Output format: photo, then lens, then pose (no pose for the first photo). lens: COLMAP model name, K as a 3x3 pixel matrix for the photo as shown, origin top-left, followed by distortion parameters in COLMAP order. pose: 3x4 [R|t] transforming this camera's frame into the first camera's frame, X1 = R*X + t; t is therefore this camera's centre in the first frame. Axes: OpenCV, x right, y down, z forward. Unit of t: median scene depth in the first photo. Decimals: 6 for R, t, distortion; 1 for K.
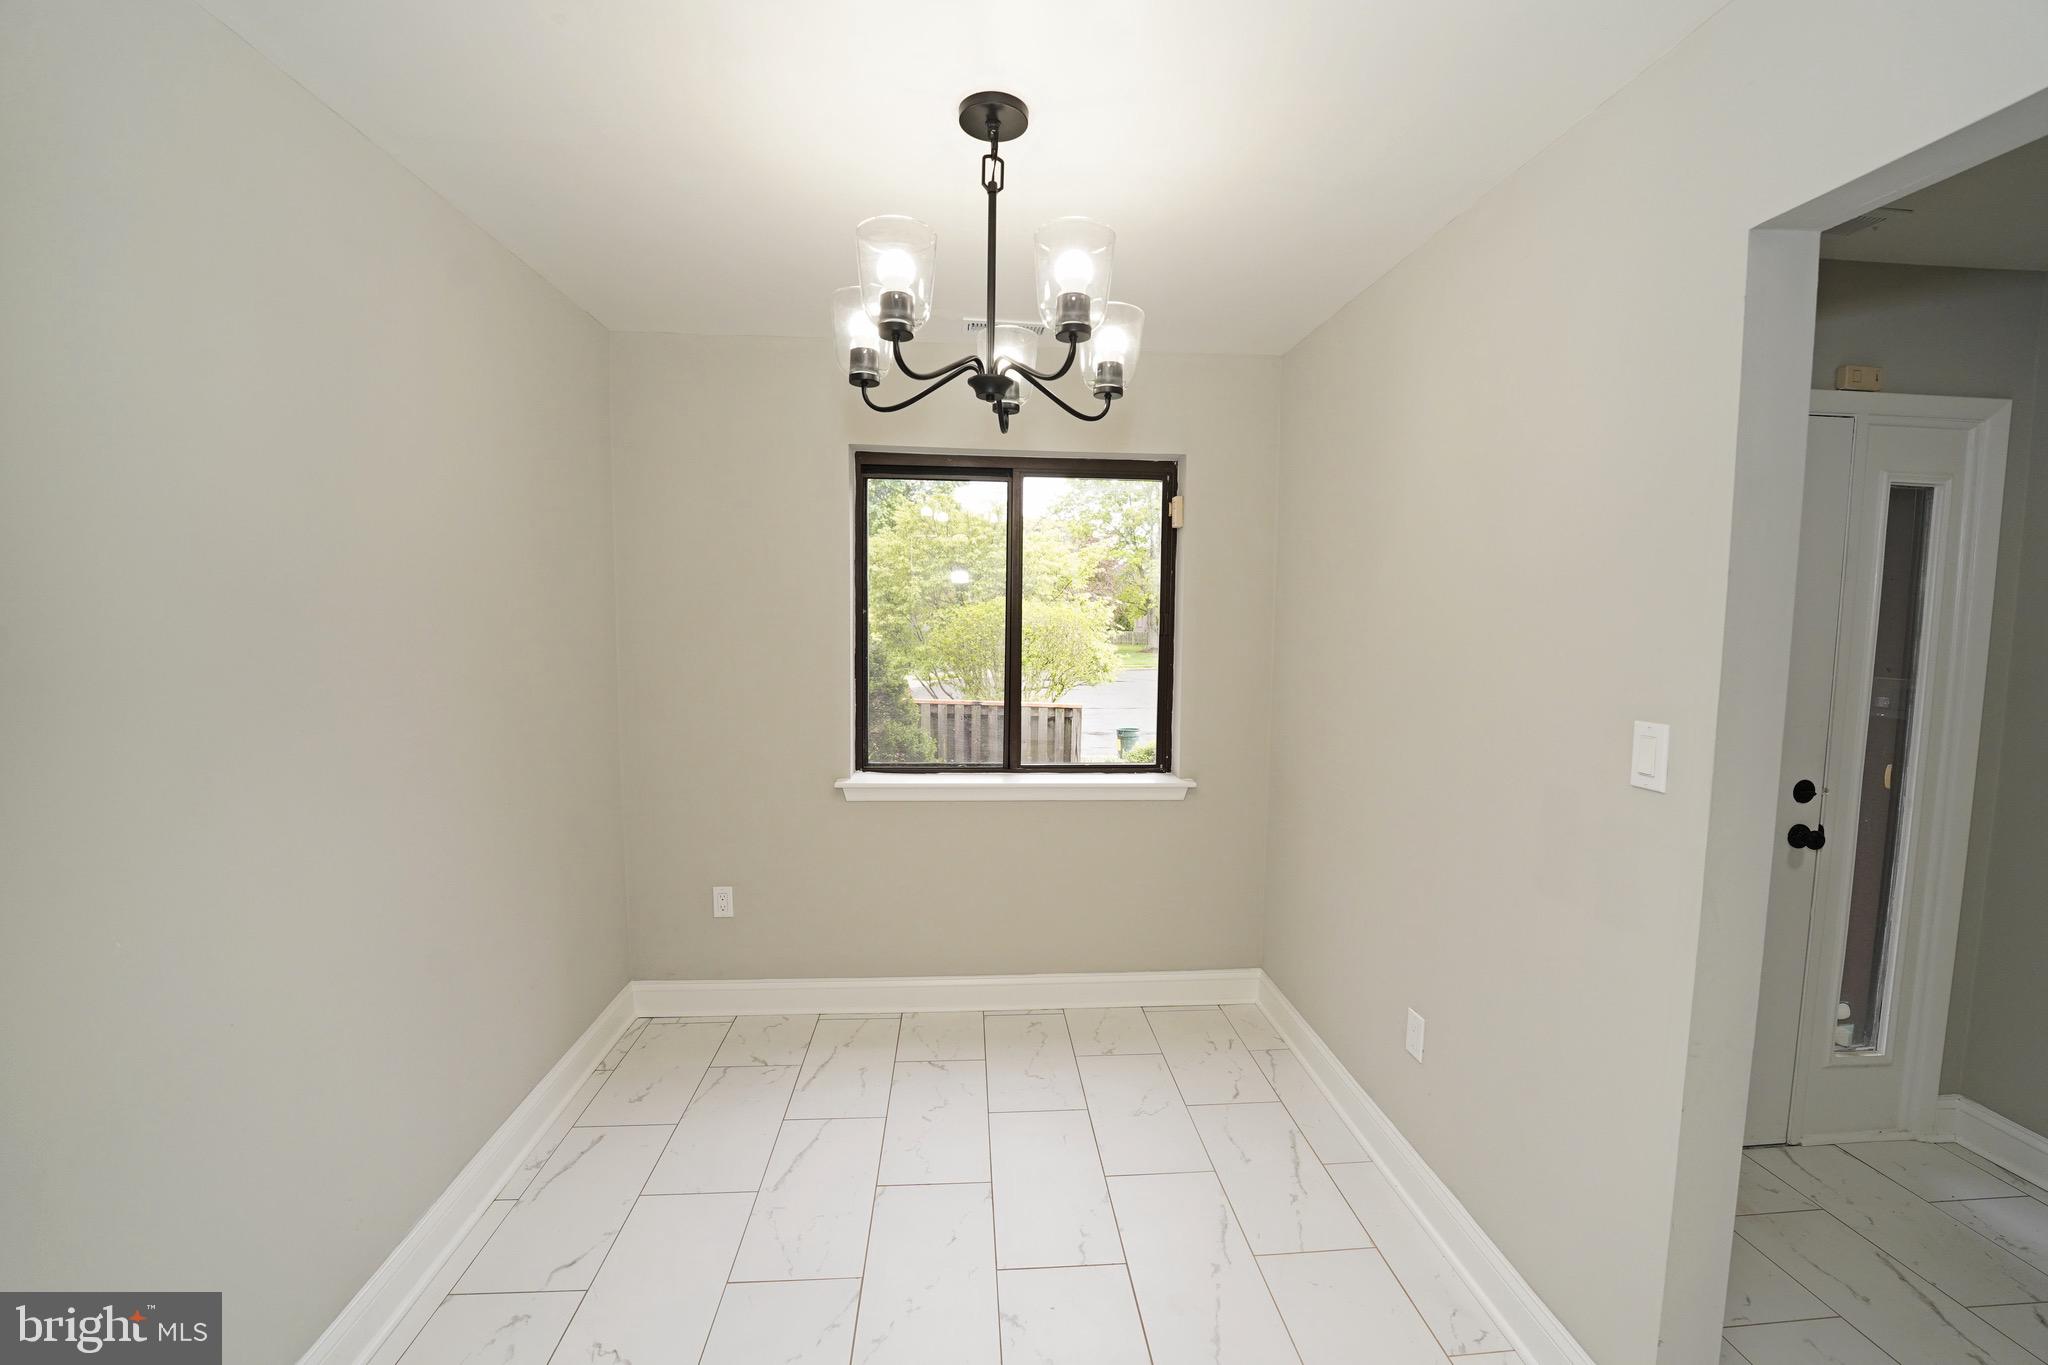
lens RADIAL K [[828.8, 0, 1019.9], [0, 828.8, 681.8], [0, 0, 1]] dist [-0.023872, 0.000238]
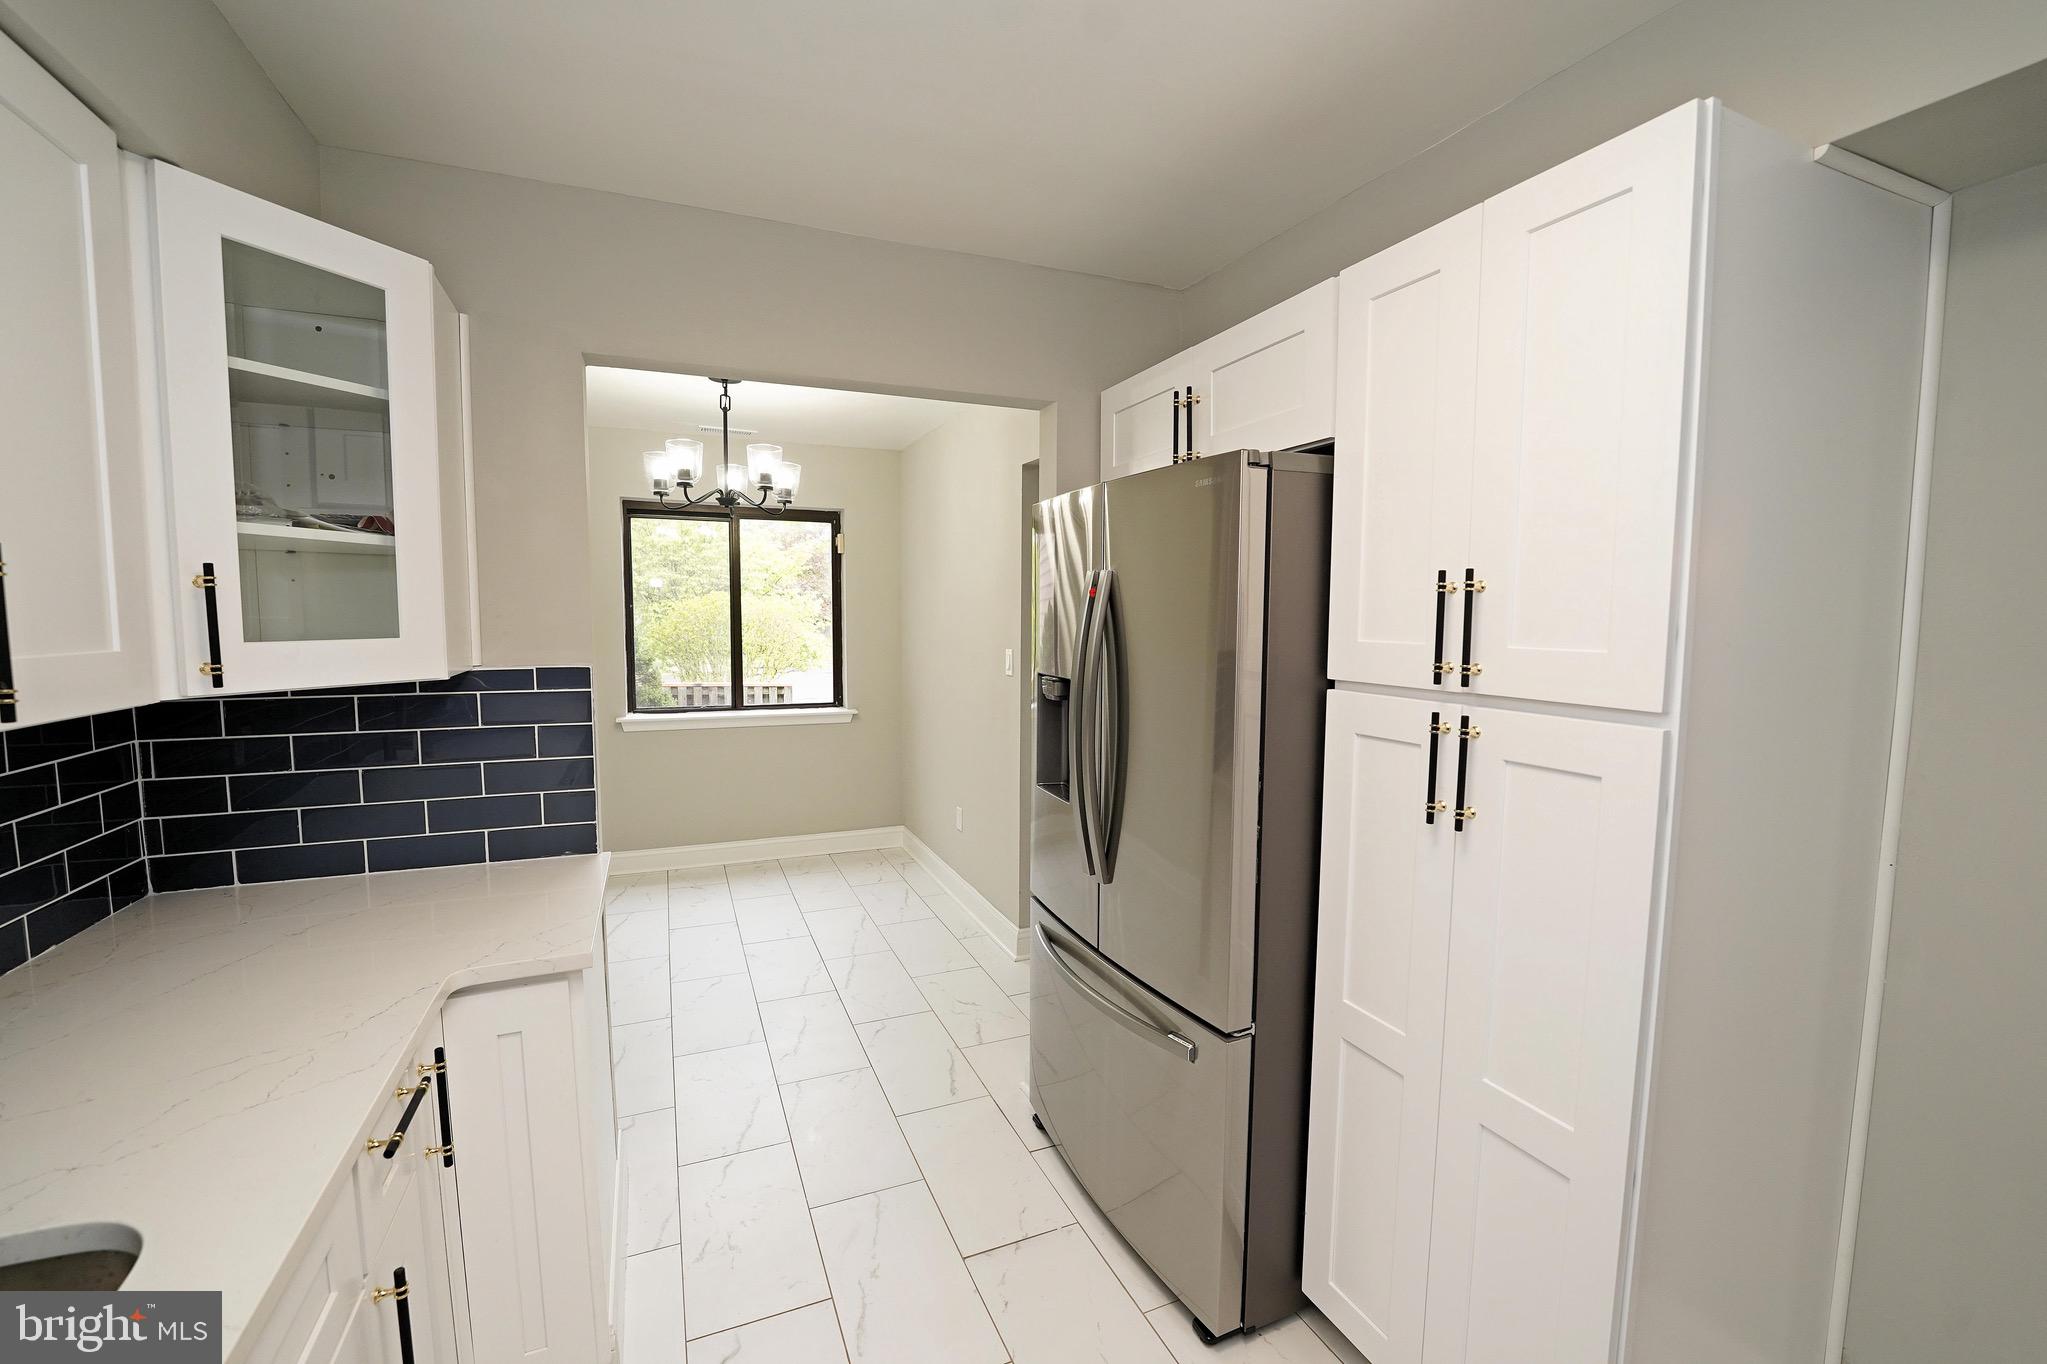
lens RADIAL K [[828.4, 0, 1019.4], [0, 828.4, 681.3], [0, 0, 1]] dist [-0.023872, 0.000238]
pose [[0.944143, -0.032200, 0.327959, -0.017138], [0.029471, 0.999477, 0.013292, 0.050029], [-0.328216, -0.002884, 0.944598, -0.618222]]
